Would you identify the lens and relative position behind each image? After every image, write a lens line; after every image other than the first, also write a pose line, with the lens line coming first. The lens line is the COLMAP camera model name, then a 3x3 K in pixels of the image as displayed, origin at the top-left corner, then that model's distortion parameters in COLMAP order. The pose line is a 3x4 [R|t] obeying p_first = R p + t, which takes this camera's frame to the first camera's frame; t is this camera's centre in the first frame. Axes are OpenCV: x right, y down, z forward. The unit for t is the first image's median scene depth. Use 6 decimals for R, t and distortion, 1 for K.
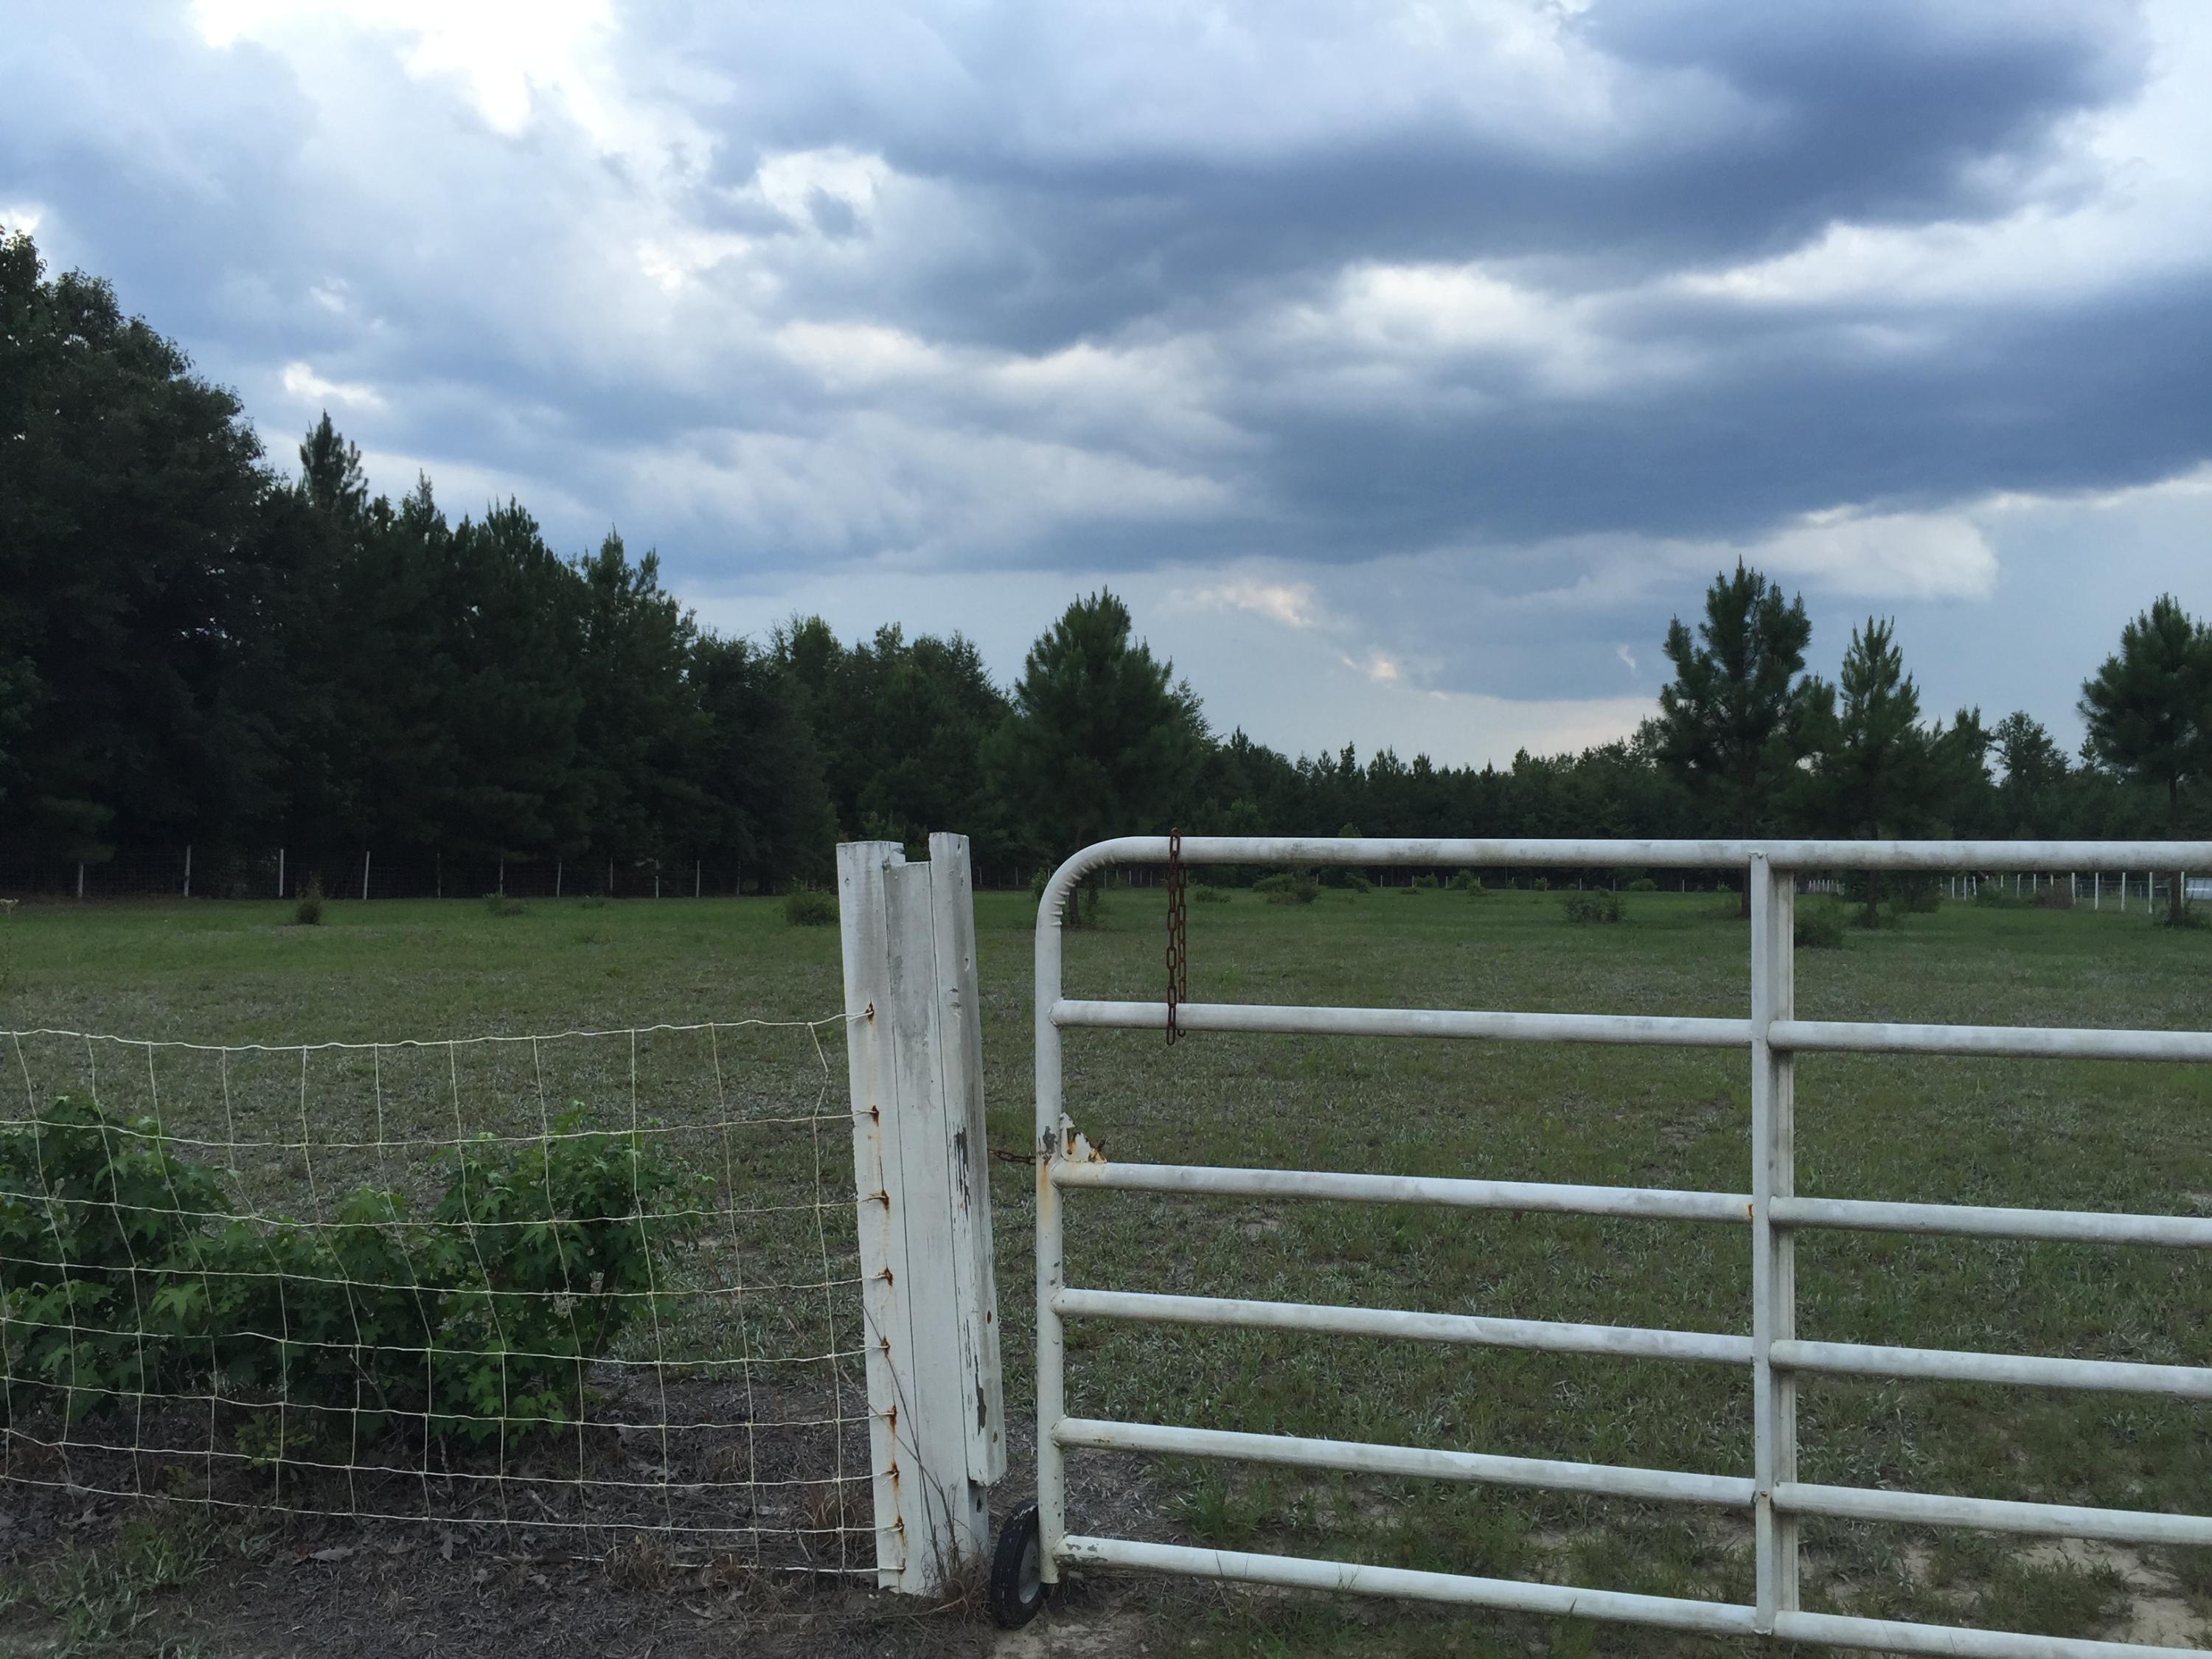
lens RADIAL K [[1866.6, 0, 1106.1], [0, 1866.6, 796.7], [0, 0, 1]] dist [0.053881, -0.000729]
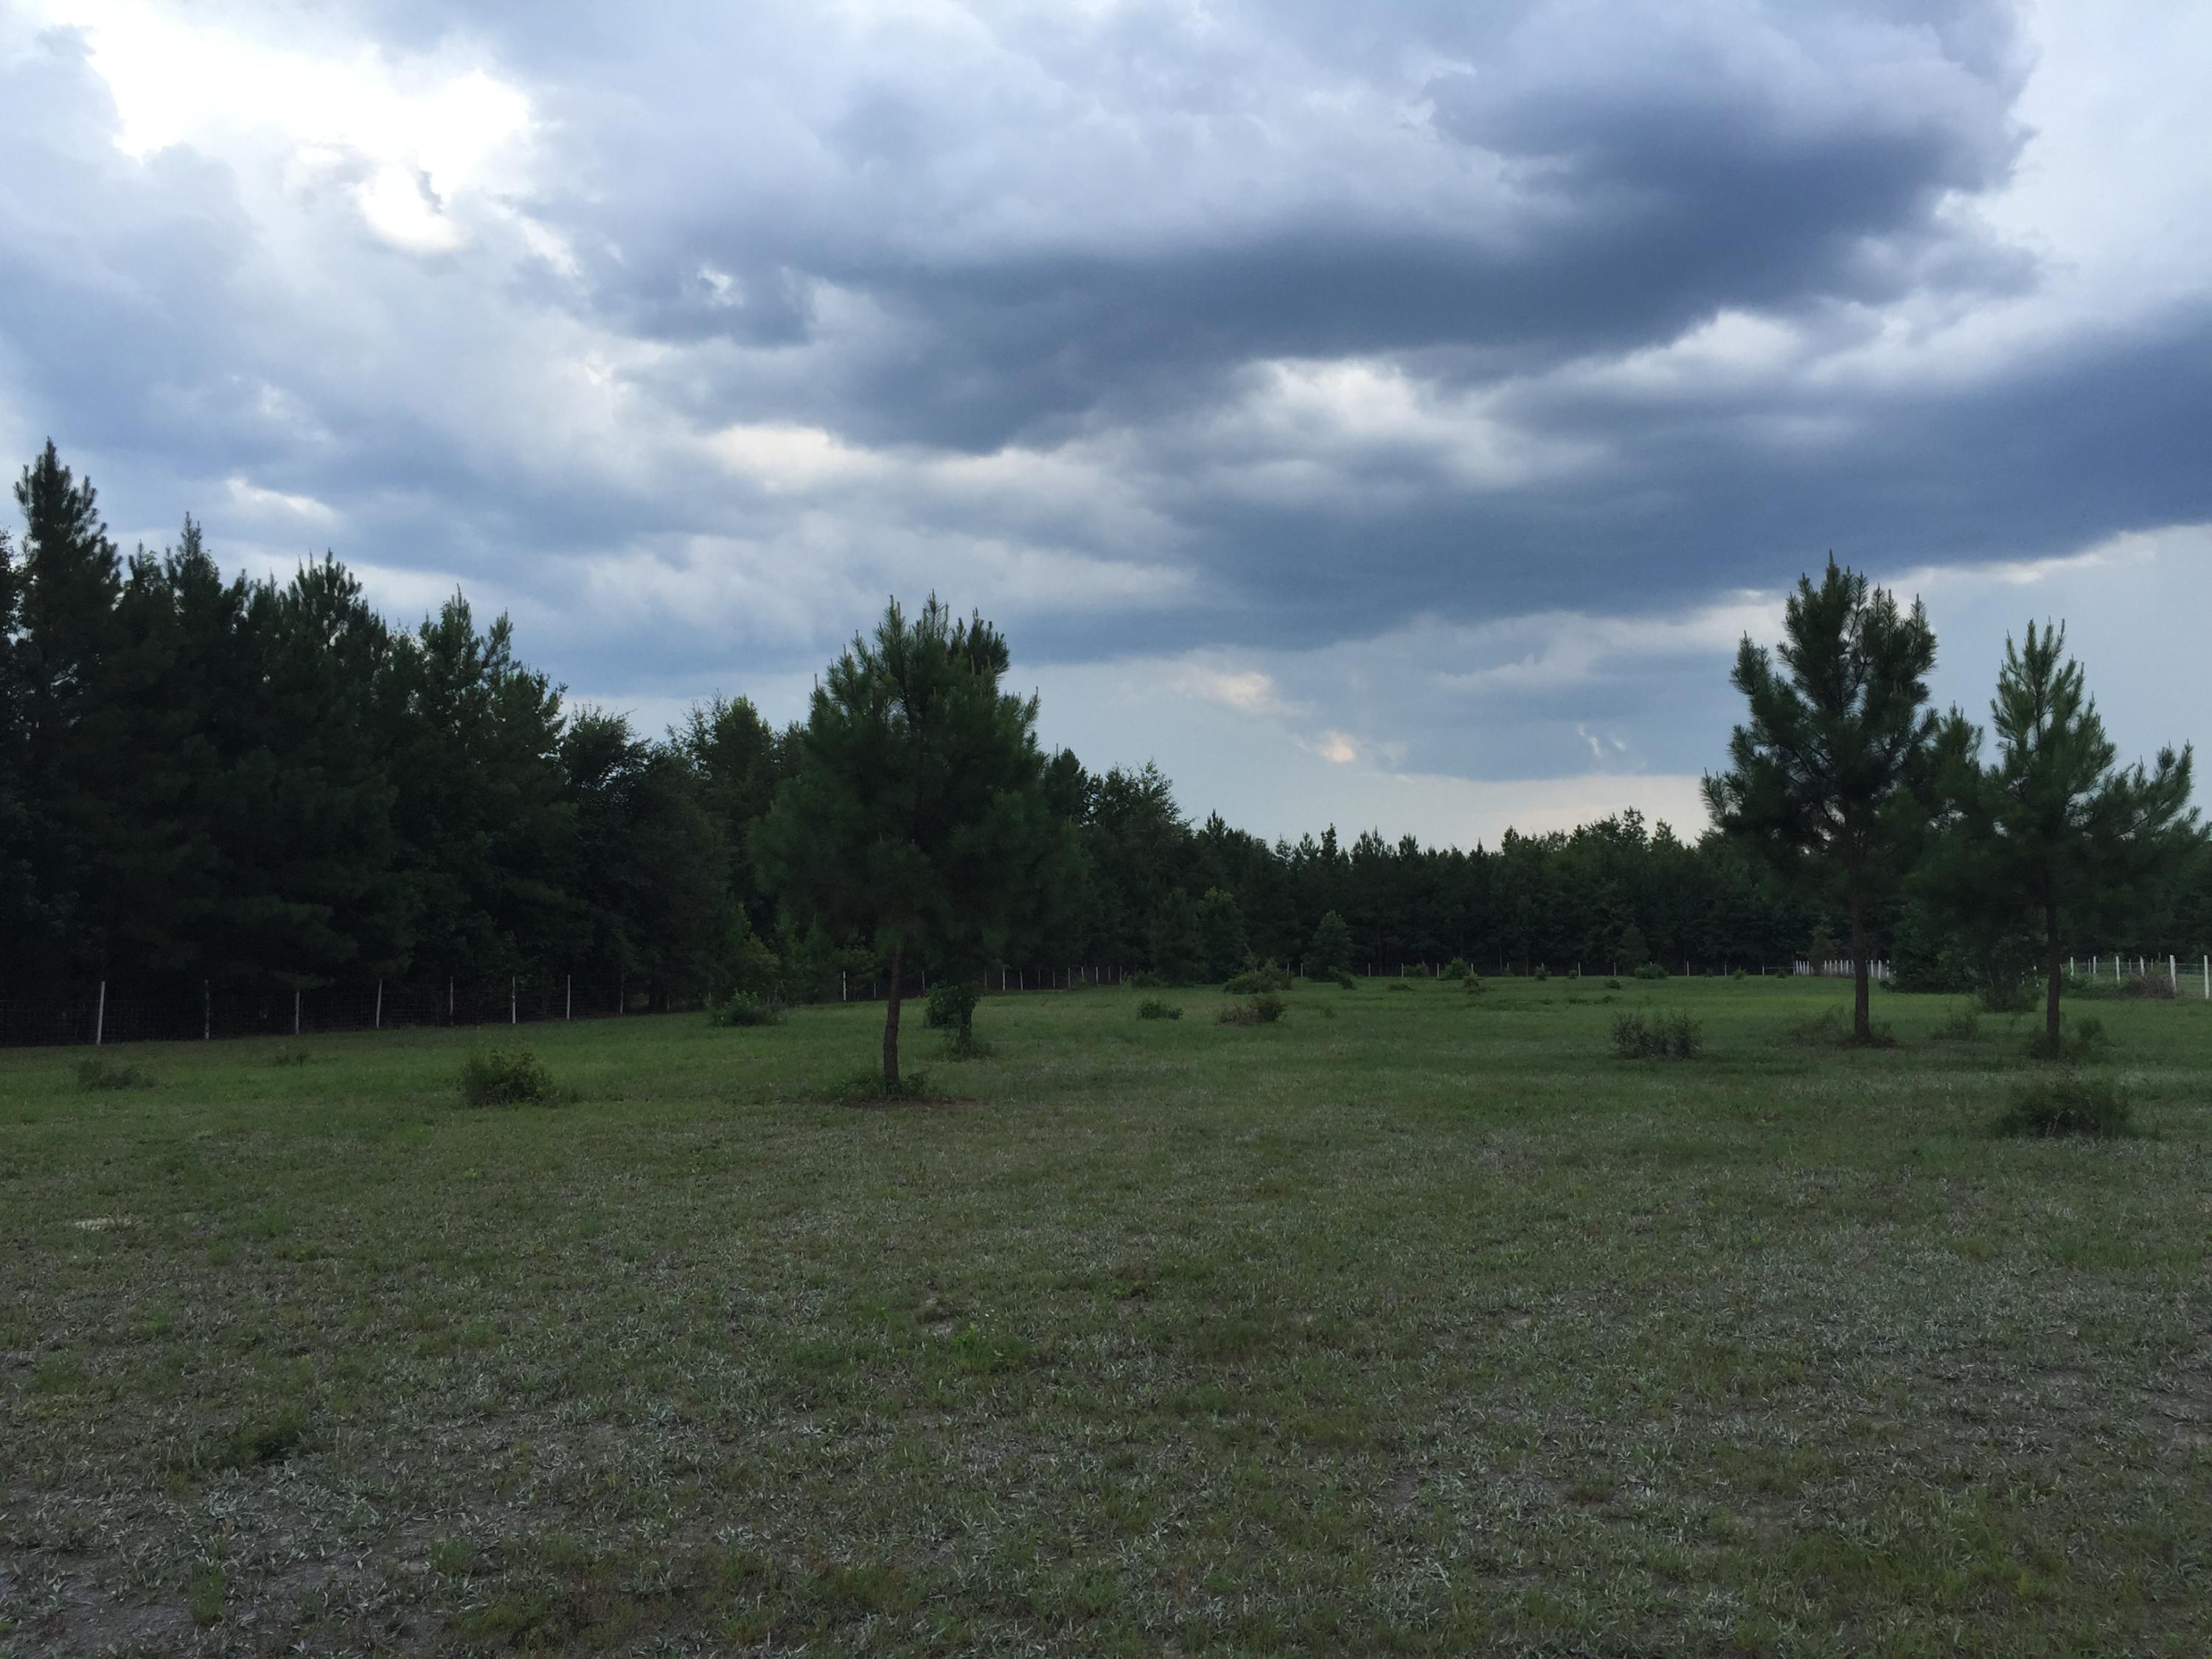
lens RADIAL K [[1866.6, 0, 1107.8], [0, 1866.6, 797.5], [0, 0, 1]] dist [0.053881, -0.000729]
pose [[0.999719, -0.021961, 0.008920, 0.015986], [0.022357, 0.998640, -0.047089, -0.000972], [-0.007874, 0.047276, 0.998851, 0.097020]]
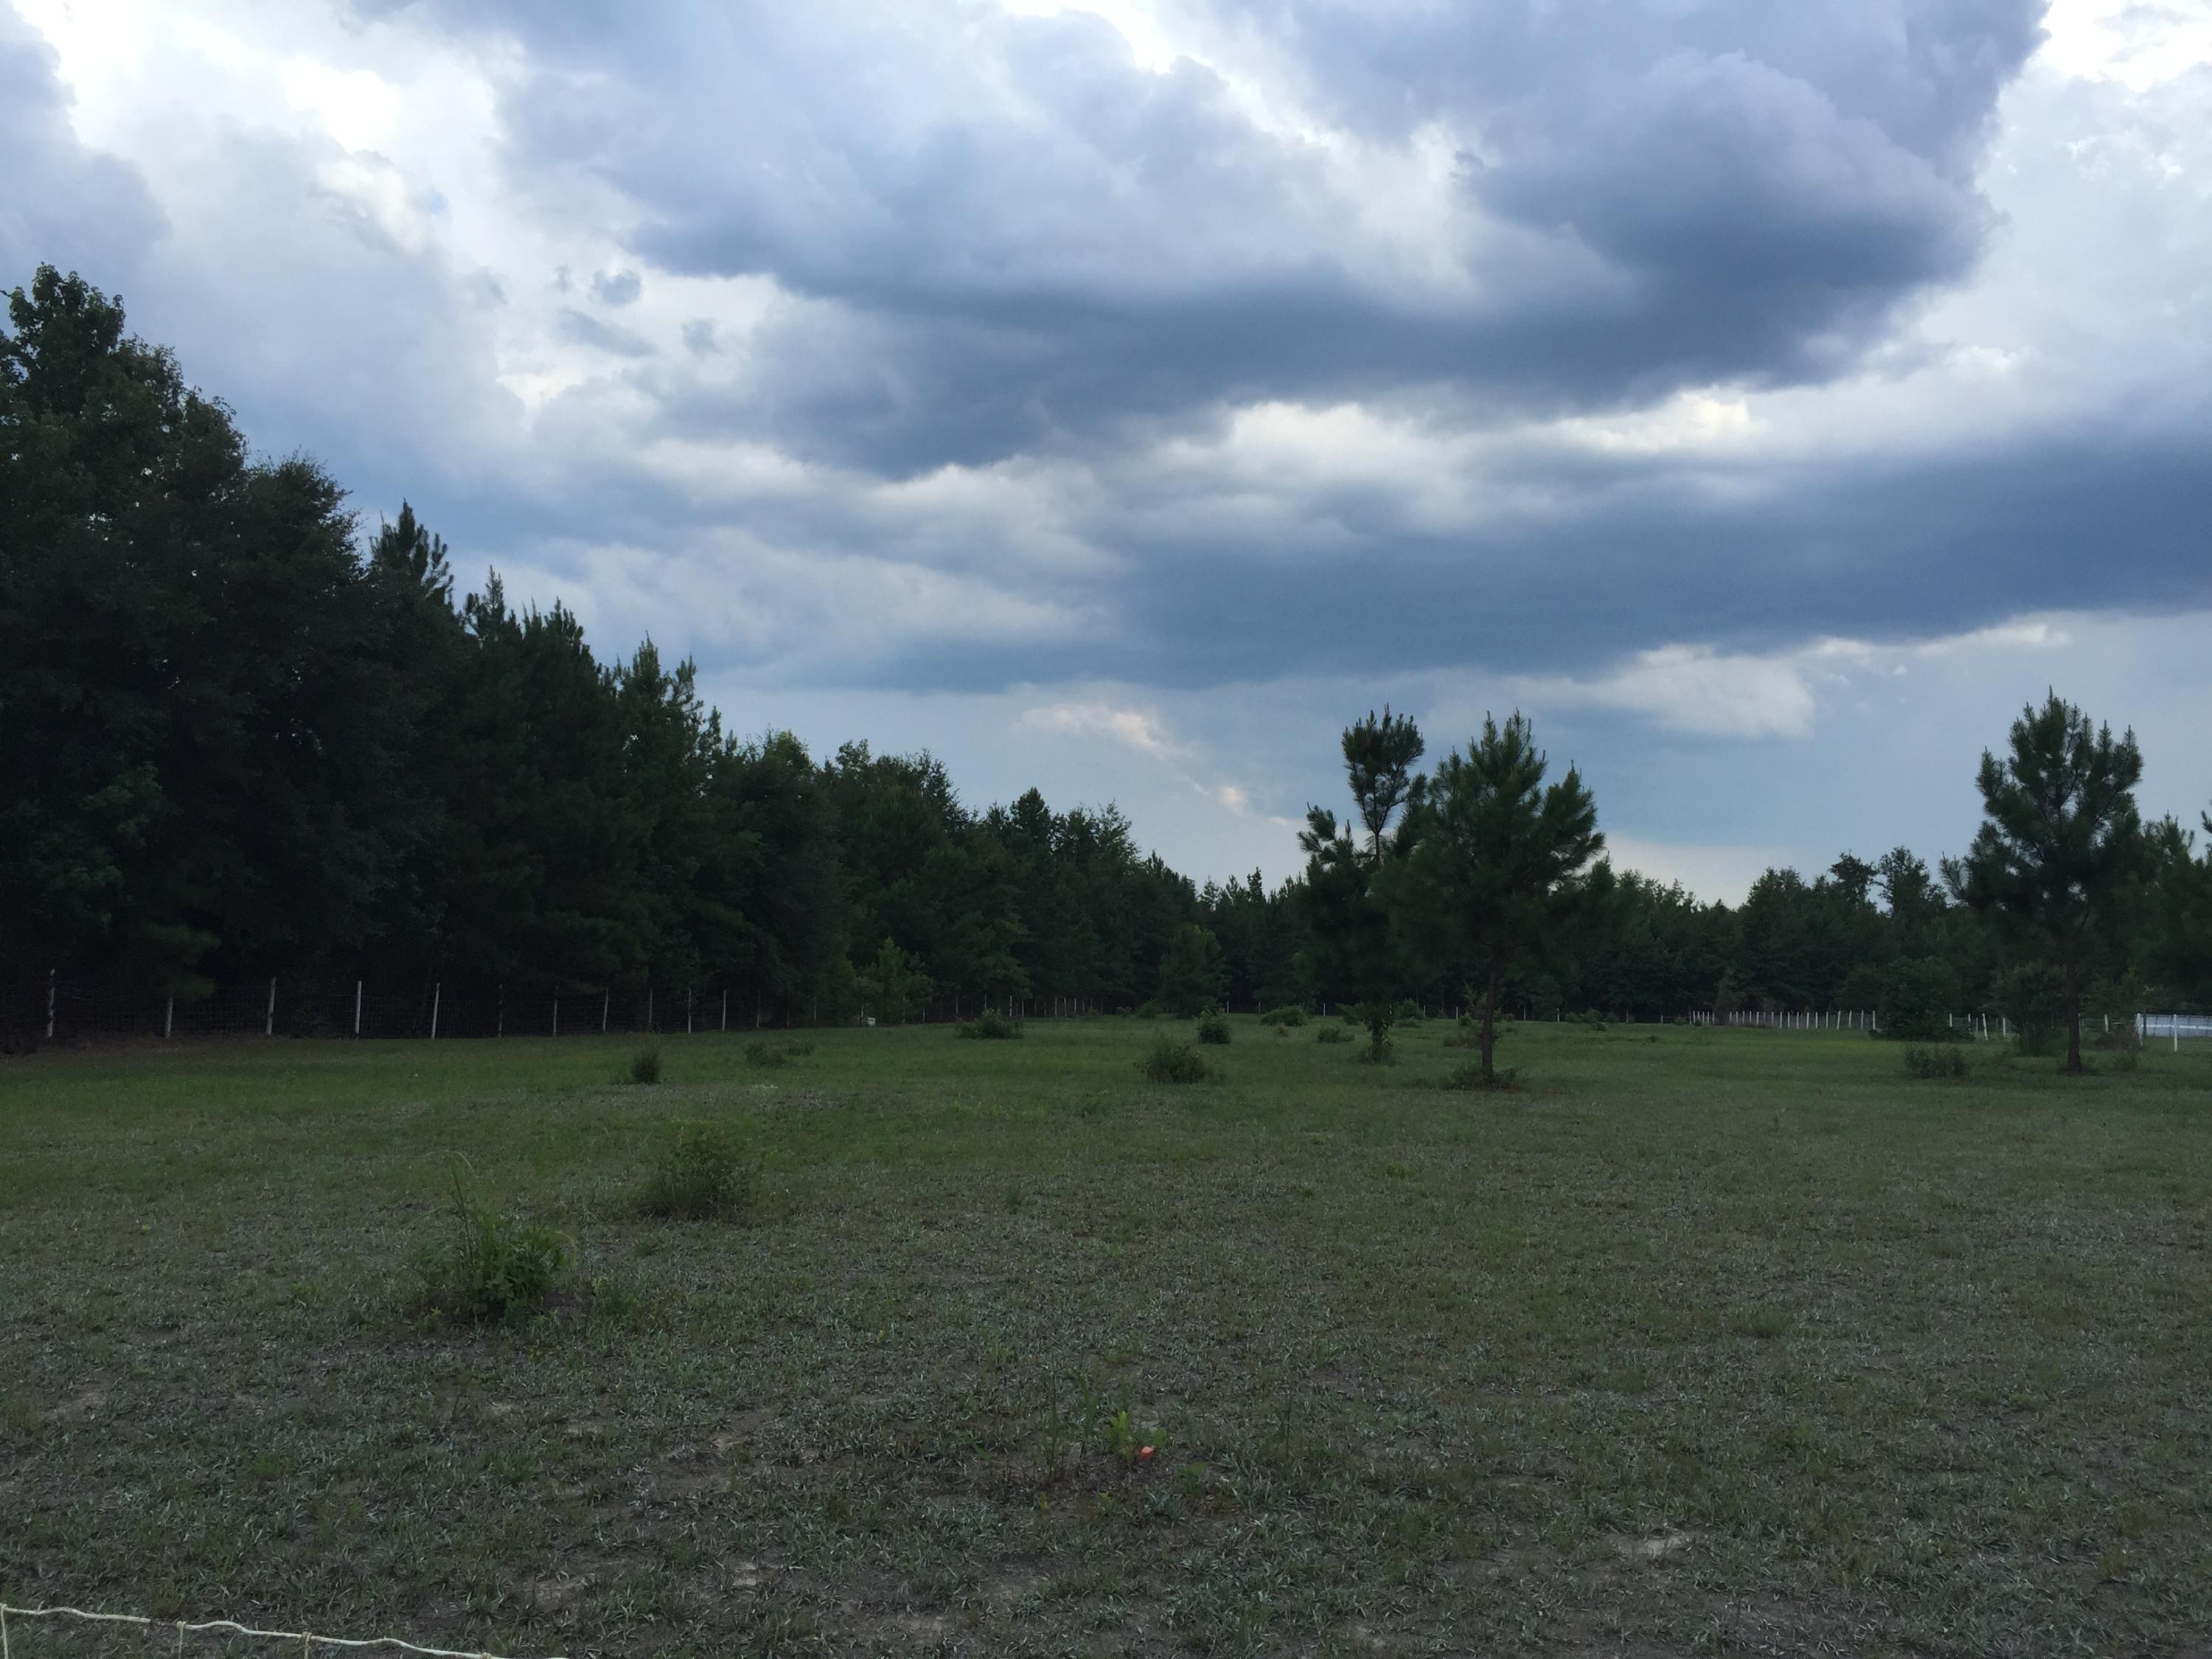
lens RADIAL K [[1866.6, 0, 1107.1], [0, 1866.6, 791.3], [0, 0, 1]] dist [0.053881, -0.000729]
pose [[0.995502, 0.015846, 0.093405, -0.082414], [-0.009450, 0.997605, -0.068523, -0.002070], [-0.094267, 0.067332, 0.993267, 0.036662]]
